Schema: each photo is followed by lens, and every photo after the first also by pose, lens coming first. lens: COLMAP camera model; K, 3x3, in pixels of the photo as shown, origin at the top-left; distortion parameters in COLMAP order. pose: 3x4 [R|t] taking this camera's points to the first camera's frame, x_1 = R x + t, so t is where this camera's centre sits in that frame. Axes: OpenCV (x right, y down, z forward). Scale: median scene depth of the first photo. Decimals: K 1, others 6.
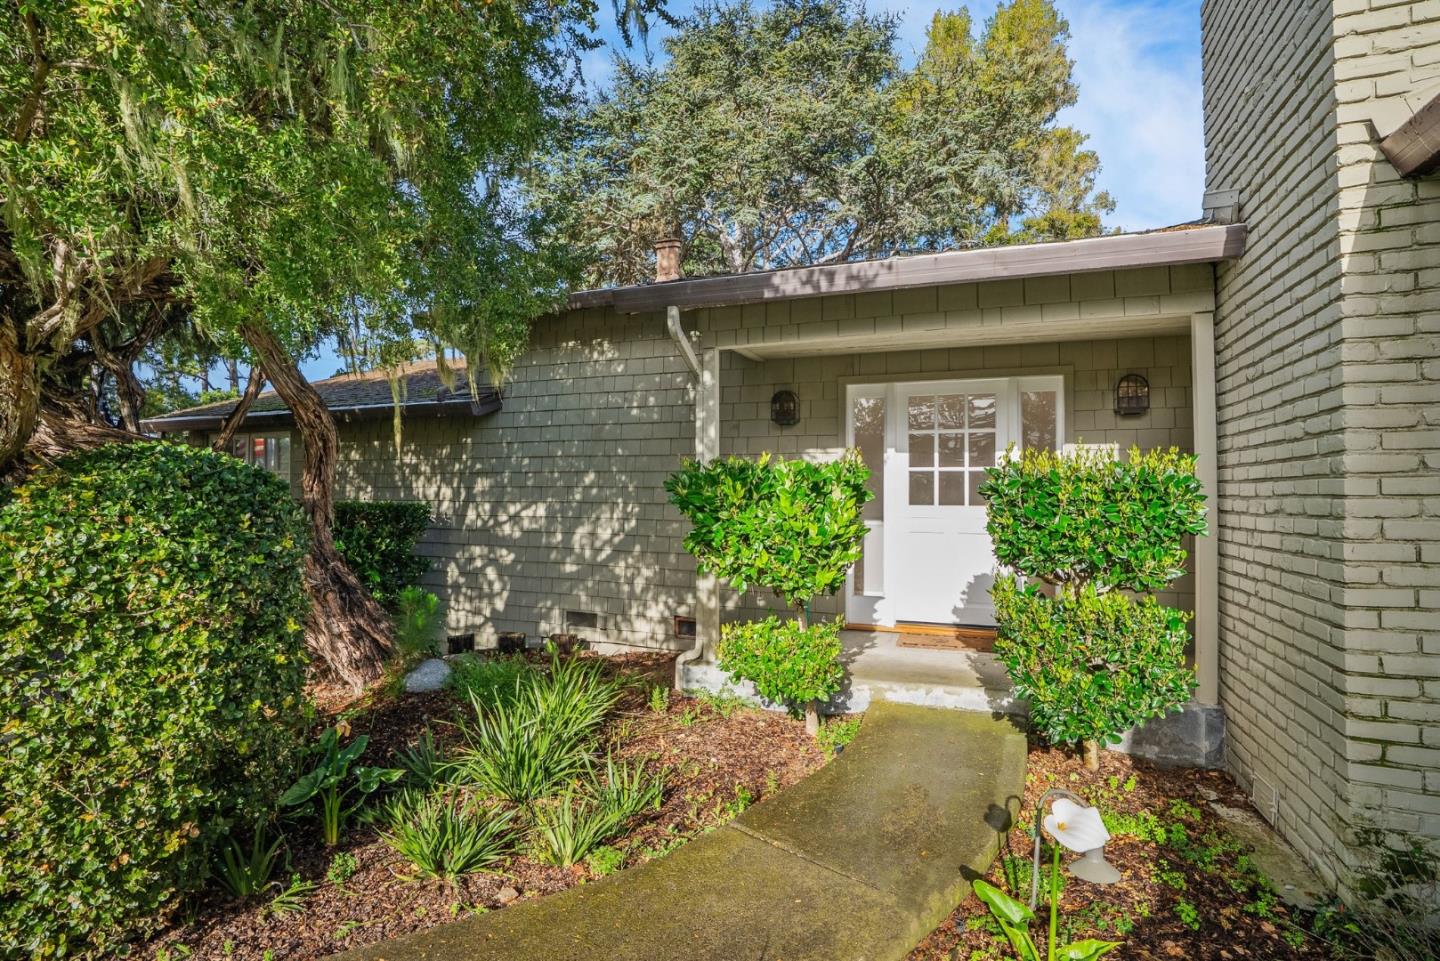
lens RADIAL K [[729.6, 0, 720.0], [0, 729.6, 480.5], [0, 0, 1]] dist [-0.004295, -0.000561]
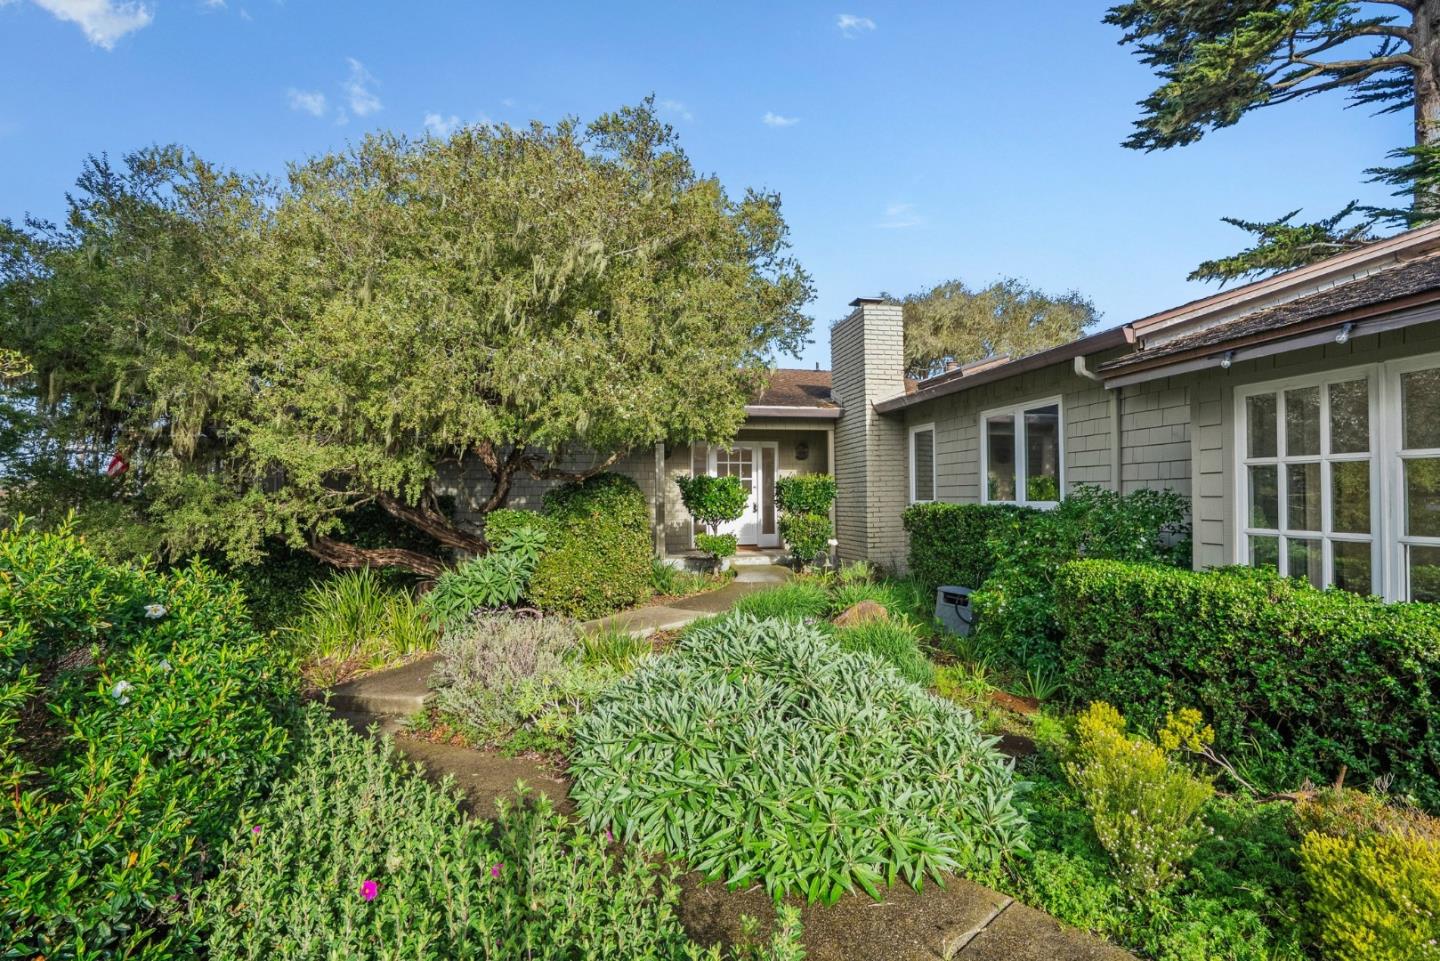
lens RADIAL K [[639.7, 0, 728.8], [0, 639.7, 489.2], [0, 0, 1]] dist [-0.020747, 0.000664]
pose [[0.878255, -0.010037, 0.478087, -1.289228], [0.005528, 0.999926, 0.010838, -0.006687], [-0.478161, -0.006876, 0.878246, -1.491730]]
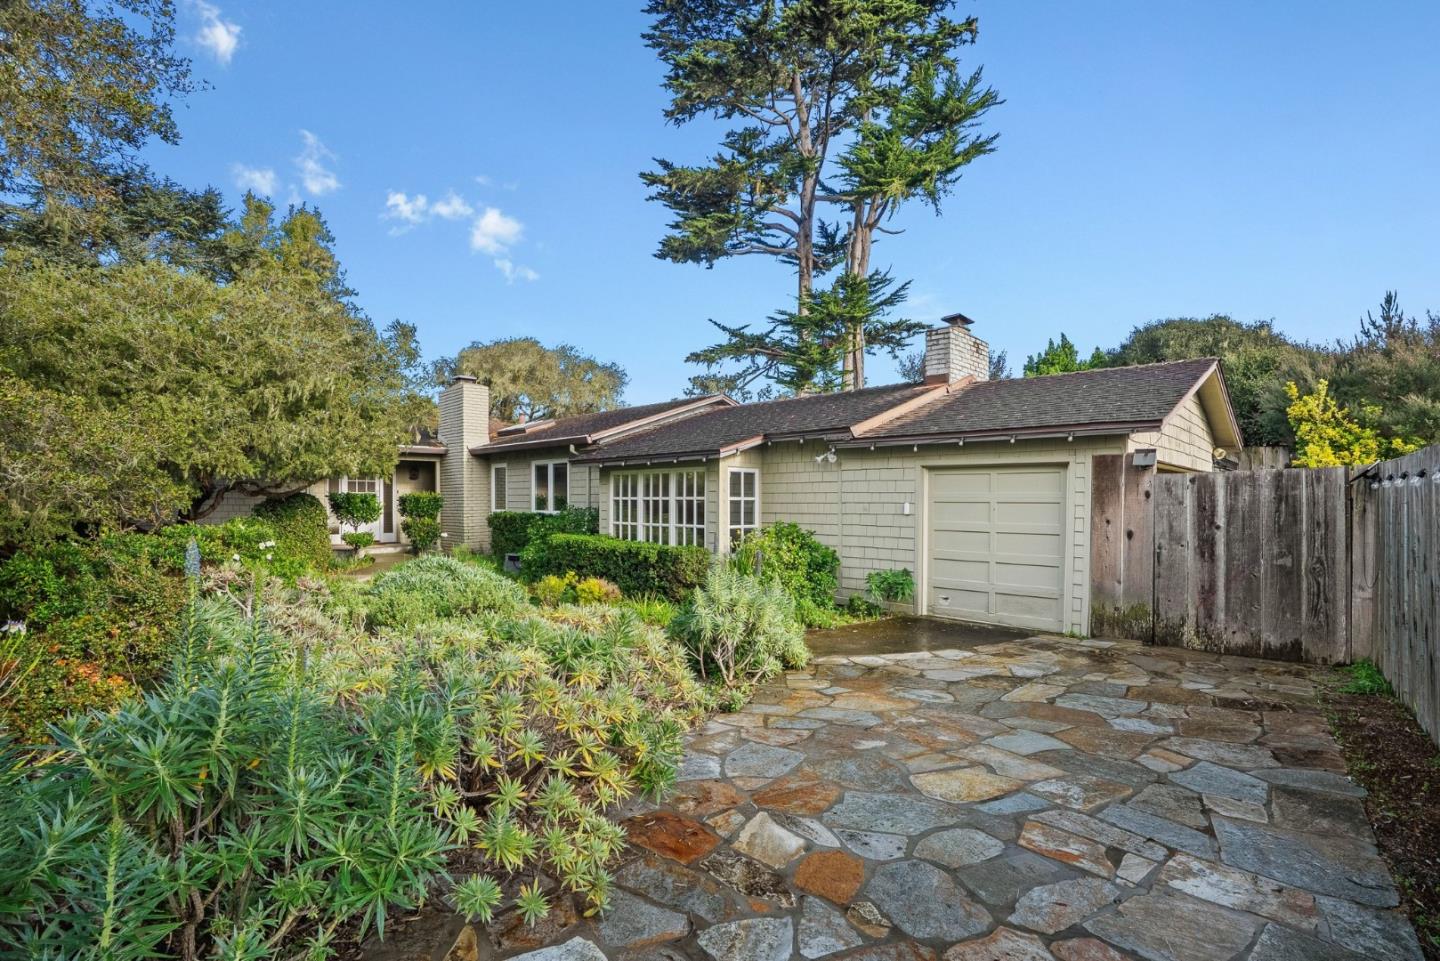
lens RADIAL K [[639.7, 0, 728.8], [0, 639.7, 489.2], [0, 0, 1]] dist [-0.020747, 0.000664]
pose [[0.426349, 0.005727, 0.904541, -2.785809], [-0.016547, 0.999862, 0.001469, -0.110550], [-0.904408, -0.015594, 0.426384, -3.019161]]
